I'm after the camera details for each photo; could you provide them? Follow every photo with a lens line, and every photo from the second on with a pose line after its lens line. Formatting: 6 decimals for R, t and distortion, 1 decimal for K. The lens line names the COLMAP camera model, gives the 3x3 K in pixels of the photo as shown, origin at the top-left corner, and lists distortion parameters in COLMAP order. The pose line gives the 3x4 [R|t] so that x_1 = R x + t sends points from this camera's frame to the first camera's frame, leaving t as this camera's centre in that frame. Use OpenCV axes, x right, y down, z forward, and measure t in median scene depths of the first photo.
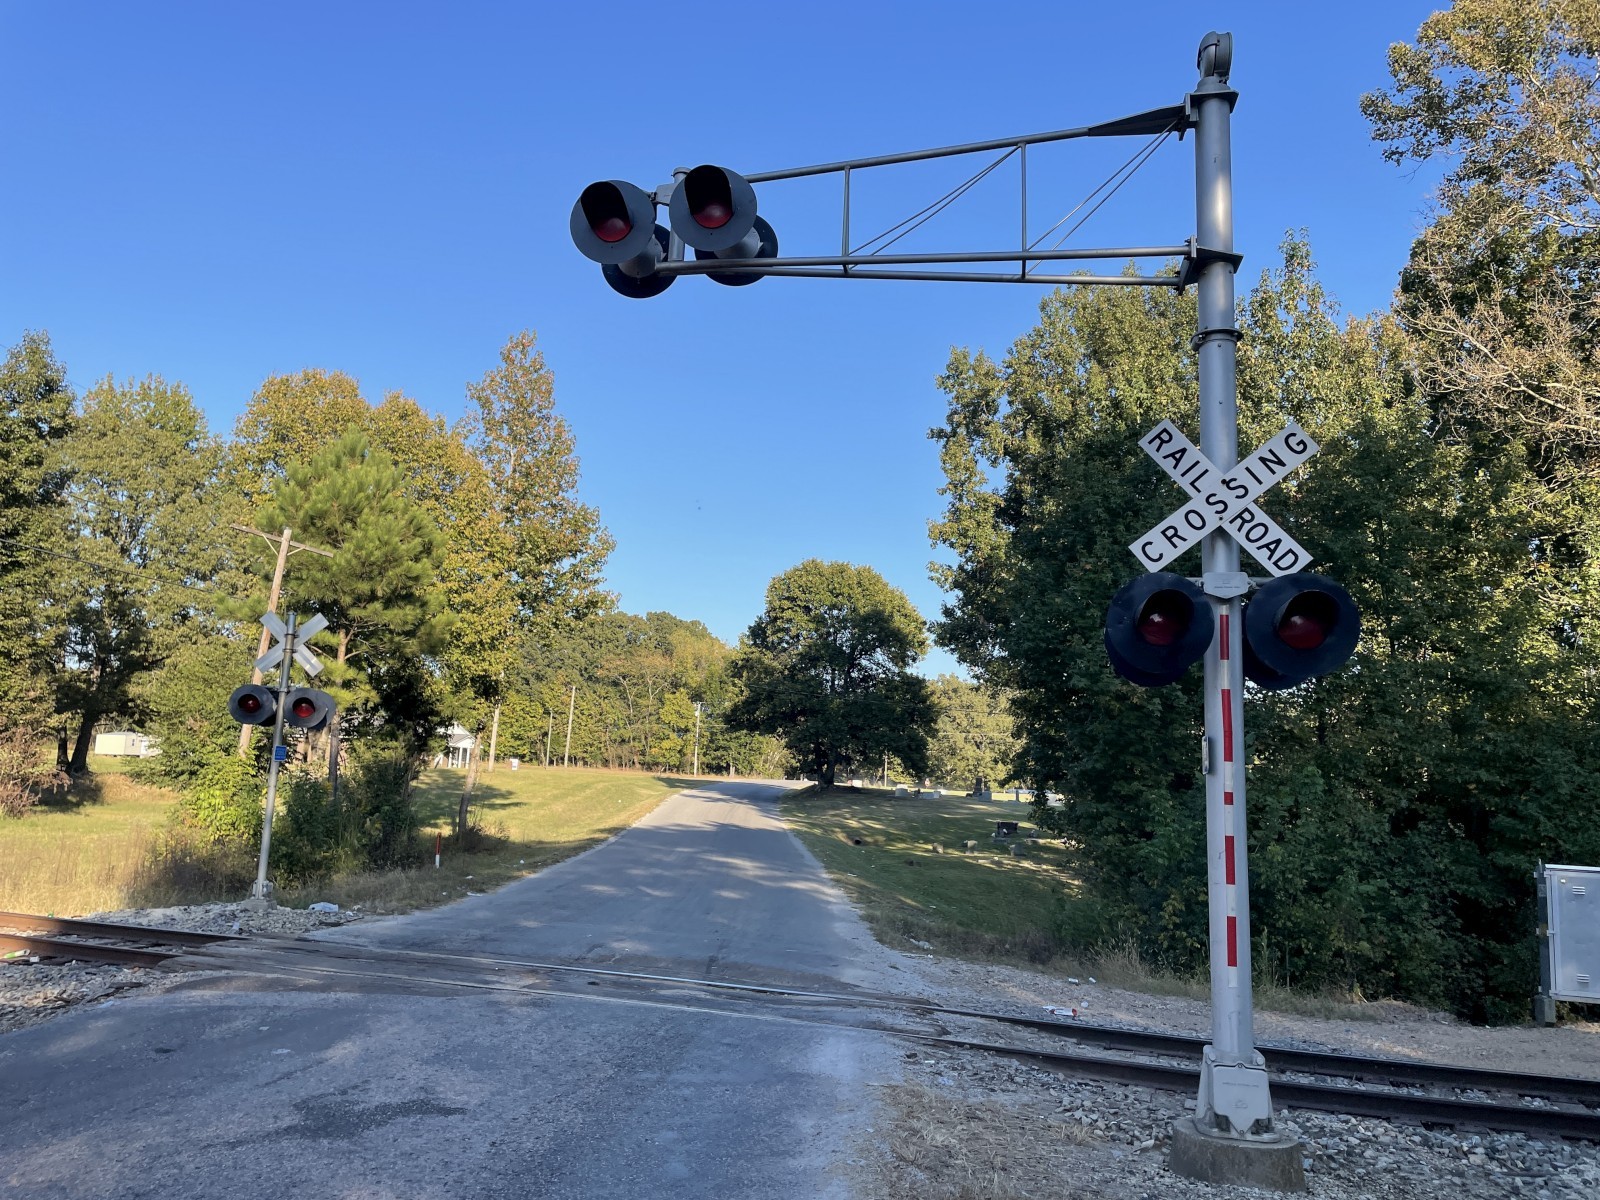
lens RADIAL K [[1218.6, 0, 786.7], [0, 1218.6, 582.3], [0, 0, 1]] dist [0.091439, -0.117593]
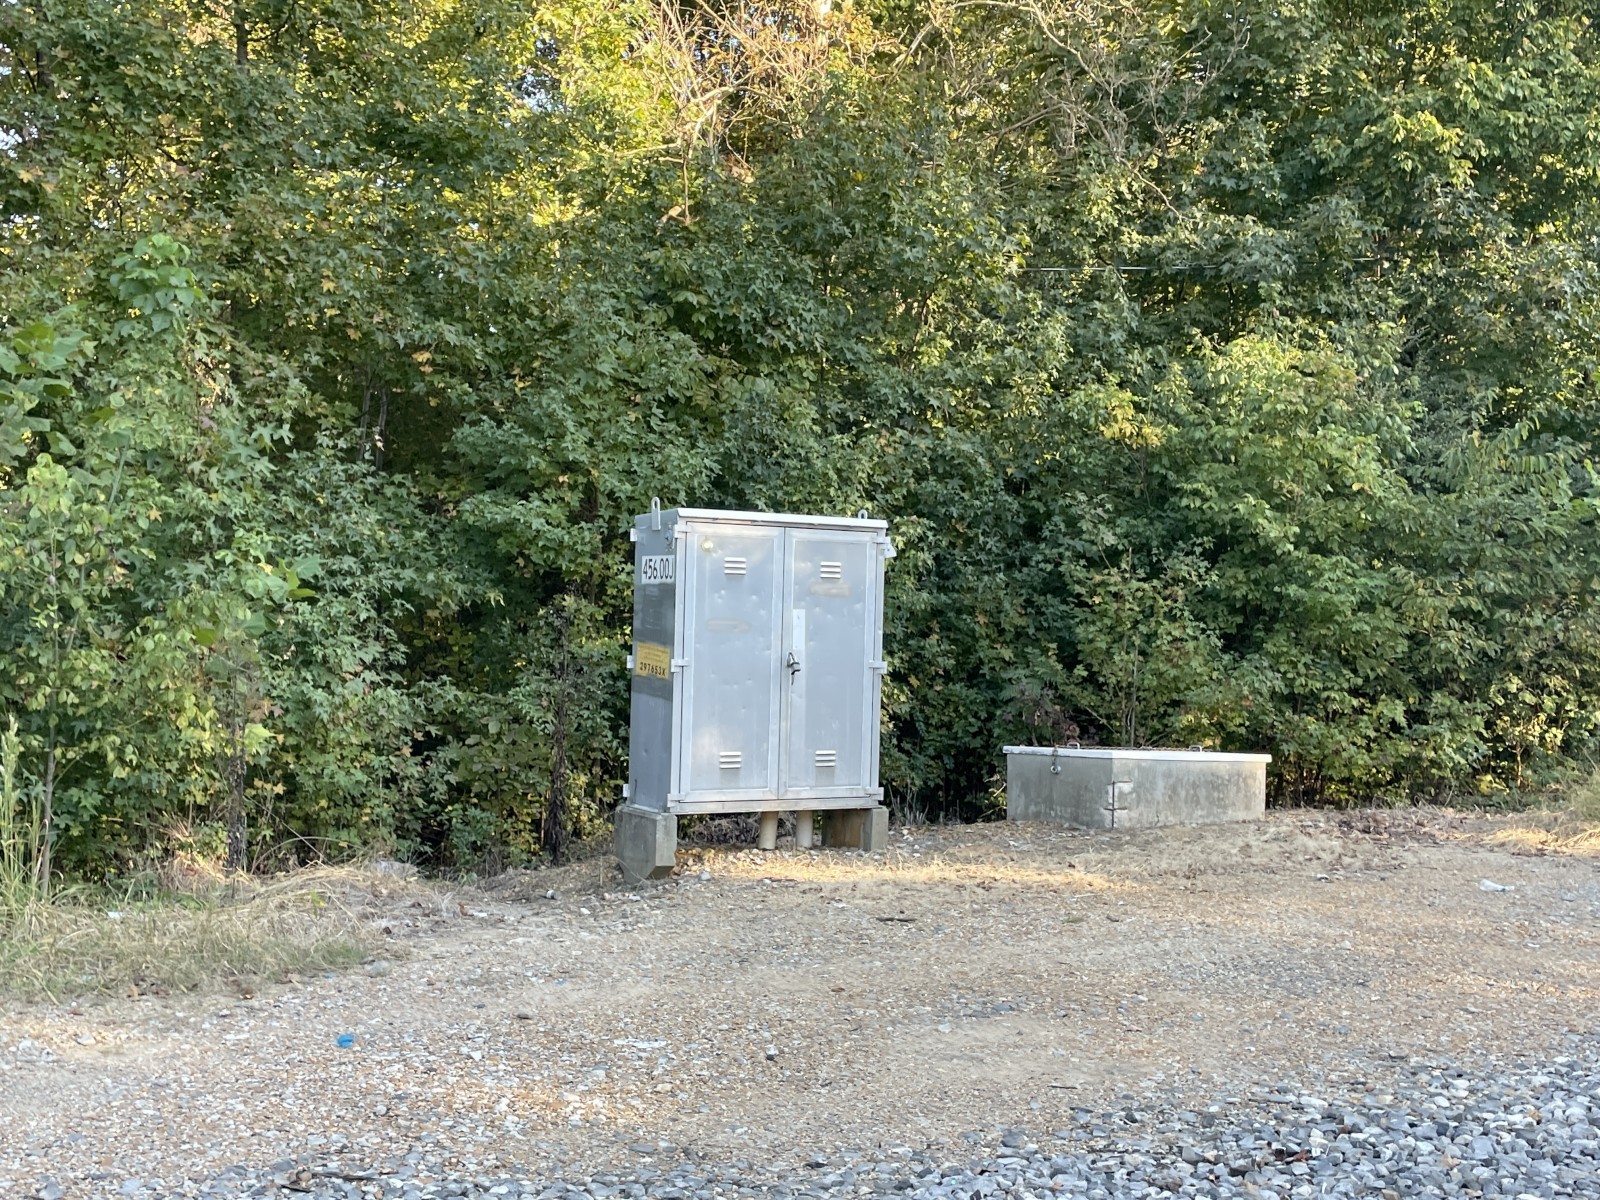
lens RADIAL K [[1829.0, 0, 800.0], [0, 1829.0, 600.0], [0, 0, 1]] dist [0.084235, -0.021599]
pose [[0.652258, -0.048094, 0.756469, 0.134787], [-0.135399, 0.974542, 0.178705, 0.115182], [-0.745806, -0.218987, 0.629141, 0.466819]]
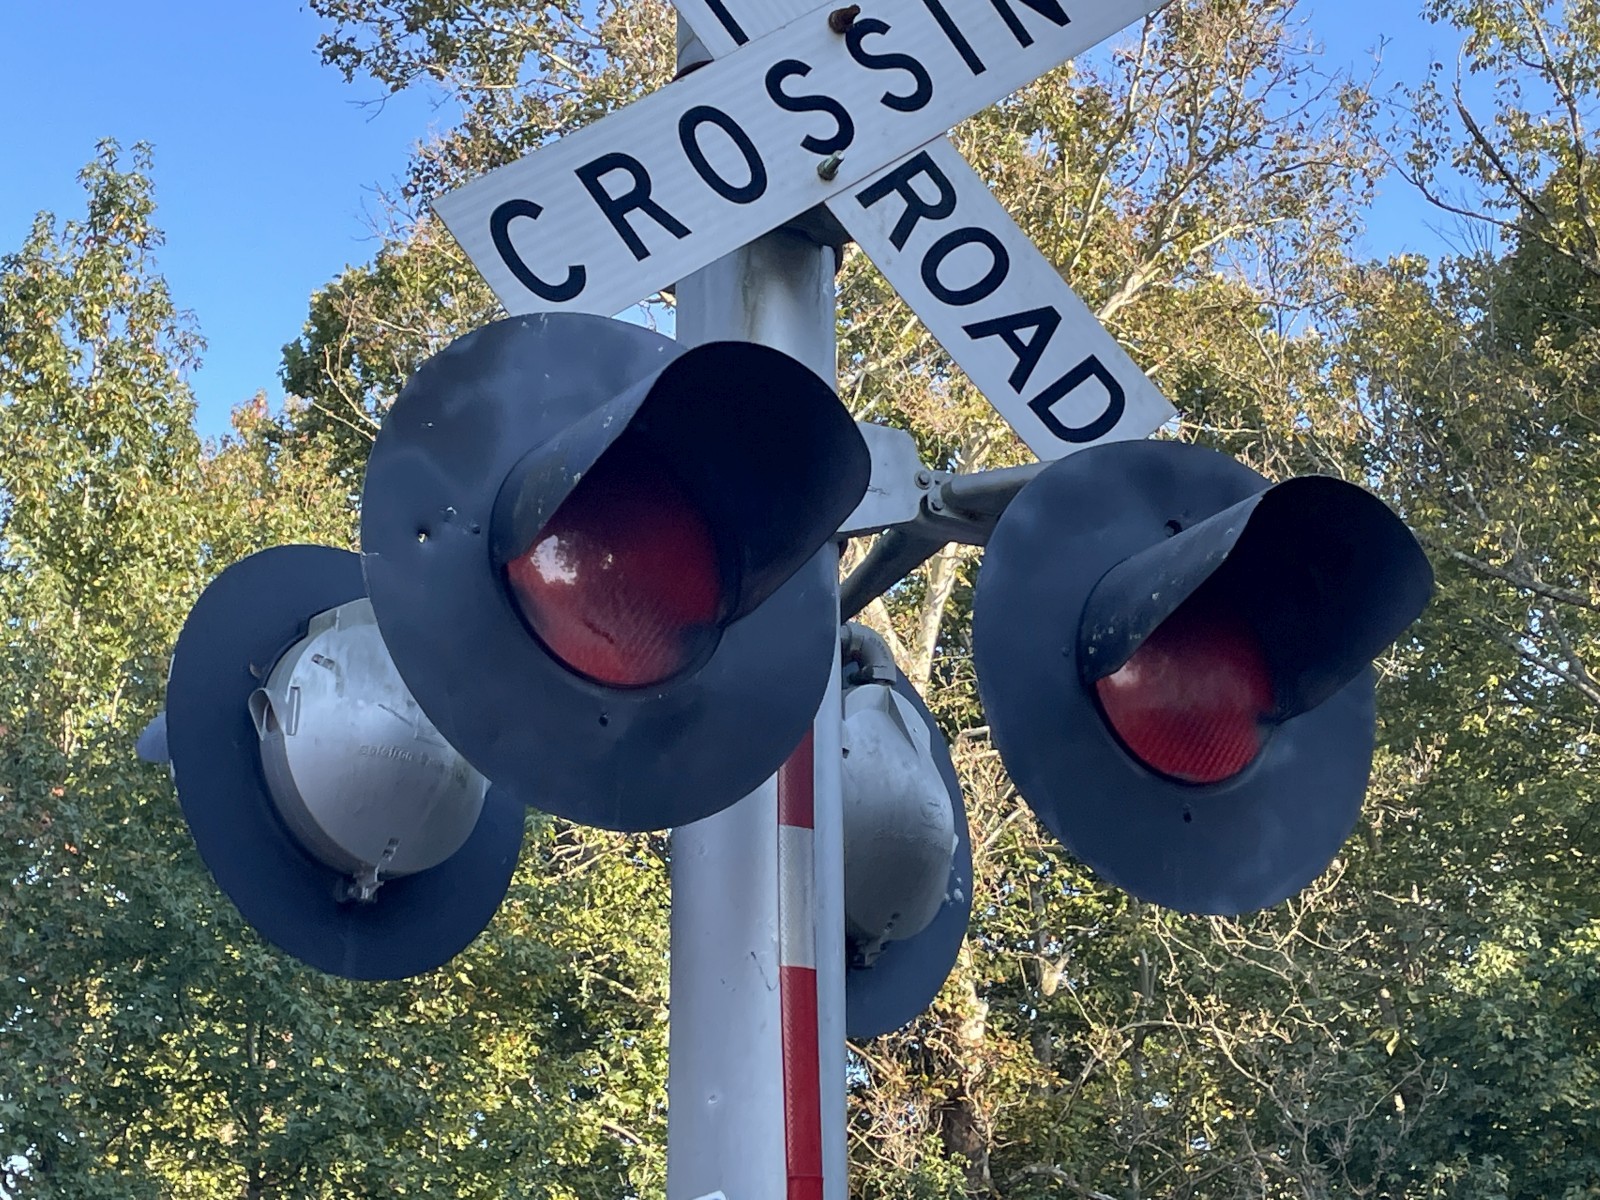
lens RADIAL K [[2827.1, 0, 800.0], [0, 2827.1, 600.0], [0, 0, 1]] dist [0.208446, -0.721137]
pose [[0.751959, 0.188472, 0.631693, 0.017643], [-0.077410, 0.976874, -0.199312, 0.042330], [-0.654649, 0.100976, 0.749159, 0.225215]]
